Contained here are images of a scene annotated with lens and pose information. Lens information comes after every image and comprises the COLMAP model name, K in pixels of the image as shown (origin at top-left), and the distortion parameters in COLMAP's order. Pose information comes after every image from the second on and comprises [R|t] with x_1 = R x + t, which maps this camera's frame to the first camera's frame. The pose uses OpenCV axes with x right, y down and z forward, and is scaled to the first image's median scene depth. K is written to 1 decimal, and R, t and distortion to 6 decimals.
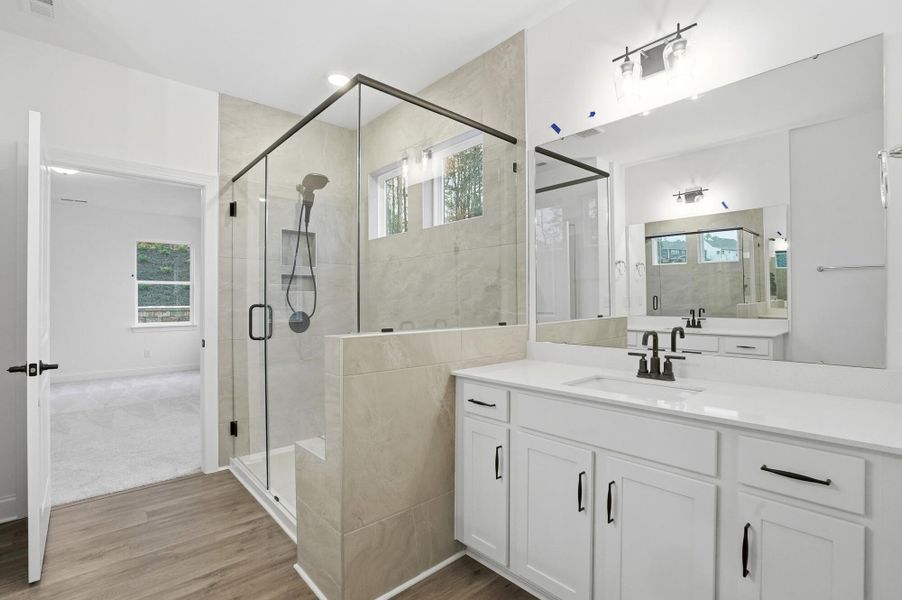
lens RADIAL K [[430.6, 0, 454.2], [0, 430.6, 295.4], [0, 0, 1]] dist [-0.058238, 0.023560]
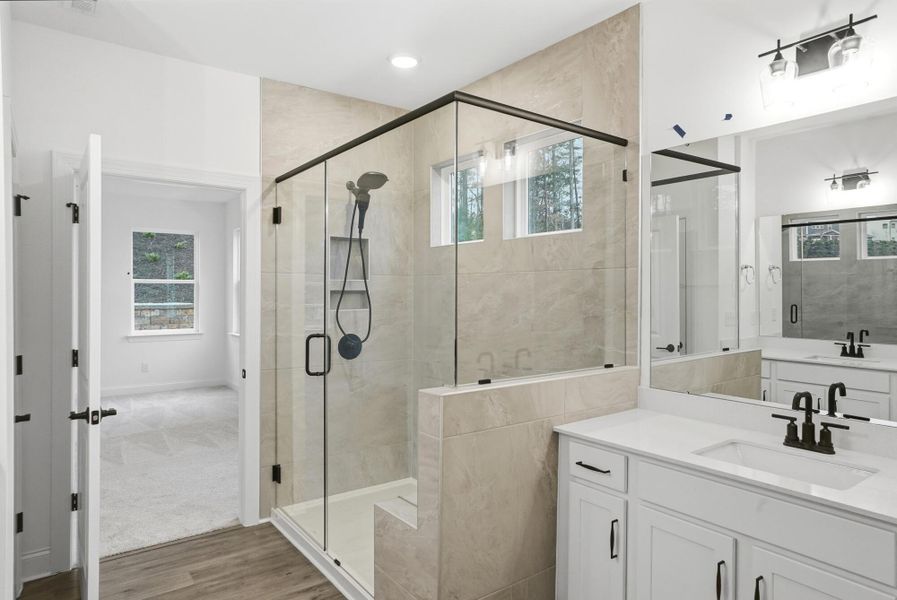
lens RADIAL K [[567.0, 0, 449.6], [0, 567.0, 288.6], [0, 0, 1]] dist [-0.023351, 0.034019]
pose [[0.995232, 0.006997, -0.097290, -0.081004], [-0.005981, 0.999925, 0.010729, -0.085126], [0.097357, -0.010096, 0.995198, -0.111219]]
